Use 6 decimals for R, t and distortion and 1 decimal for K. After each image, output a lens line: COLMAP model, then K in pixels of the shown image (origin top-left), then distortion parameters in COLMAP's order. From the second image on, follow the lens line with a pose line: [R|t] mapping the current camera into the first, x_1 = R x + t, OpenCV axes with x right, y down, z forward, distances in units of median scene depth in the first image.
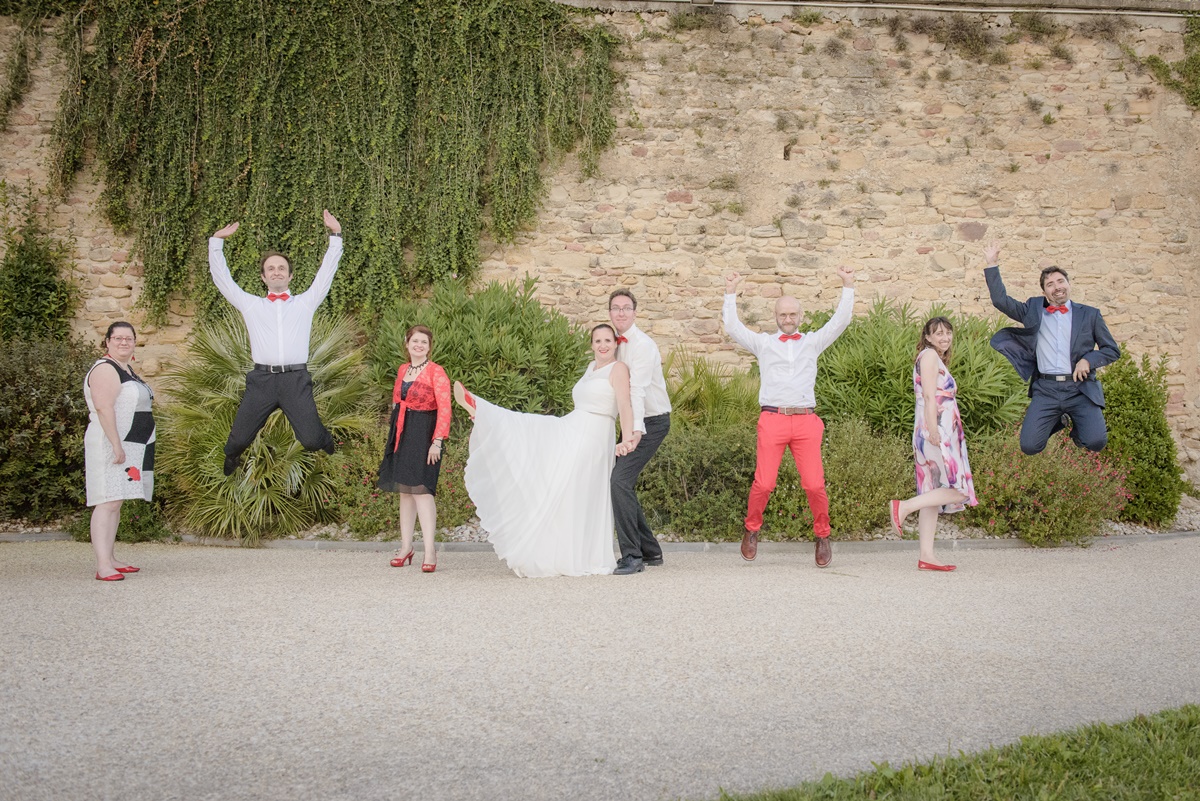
lens RADIAL K [[1173.2, 0, 633.3], [0, 1173.2, 361.5], [0, 0, 1]] dist [0.026277, 0.000000]
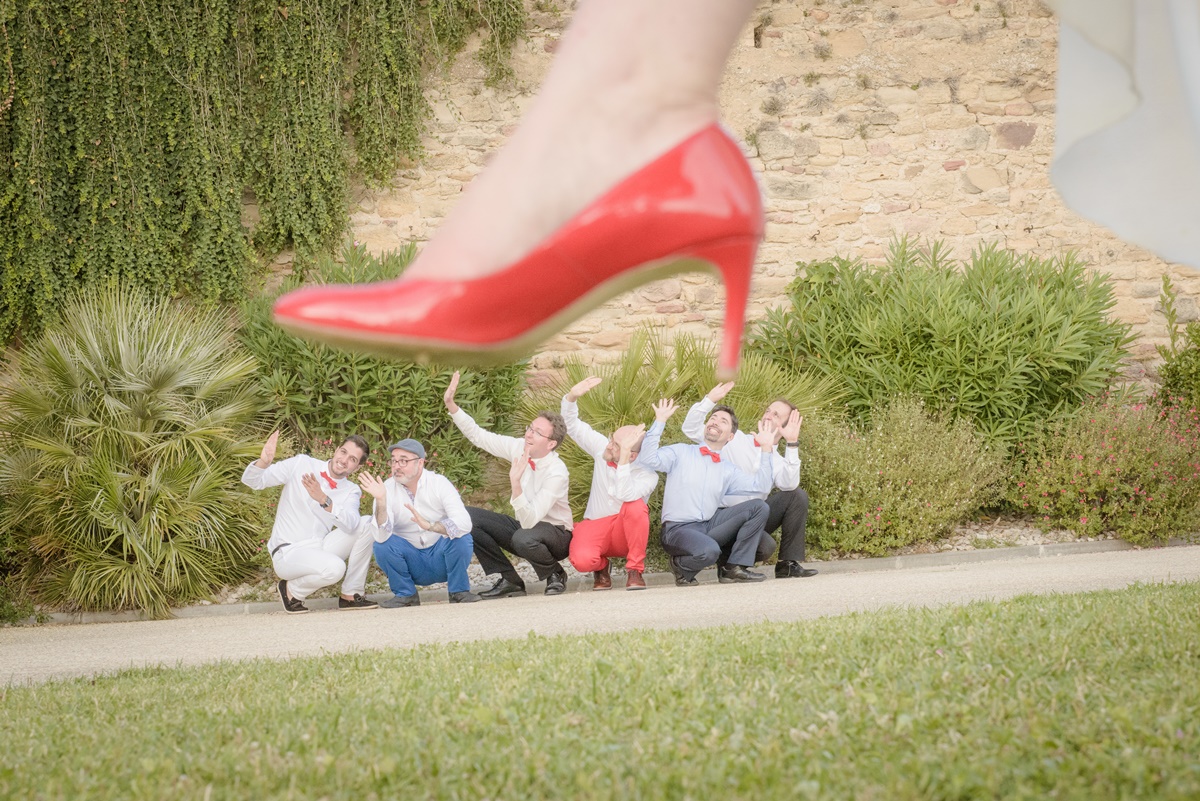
lens RADIAL K [[2388.8, 0, 599.2], [0, 2388.8, 402.9], [0, 0, 1]] dist [0.169444, 0.000000]
pose [[0.986903, -0.064338, 0.147927, -0.194587], [0.060352, 0.997687, 0.031283, -0.009282], [-0.149597, -0.021946, 0.988503, -0.424704]]
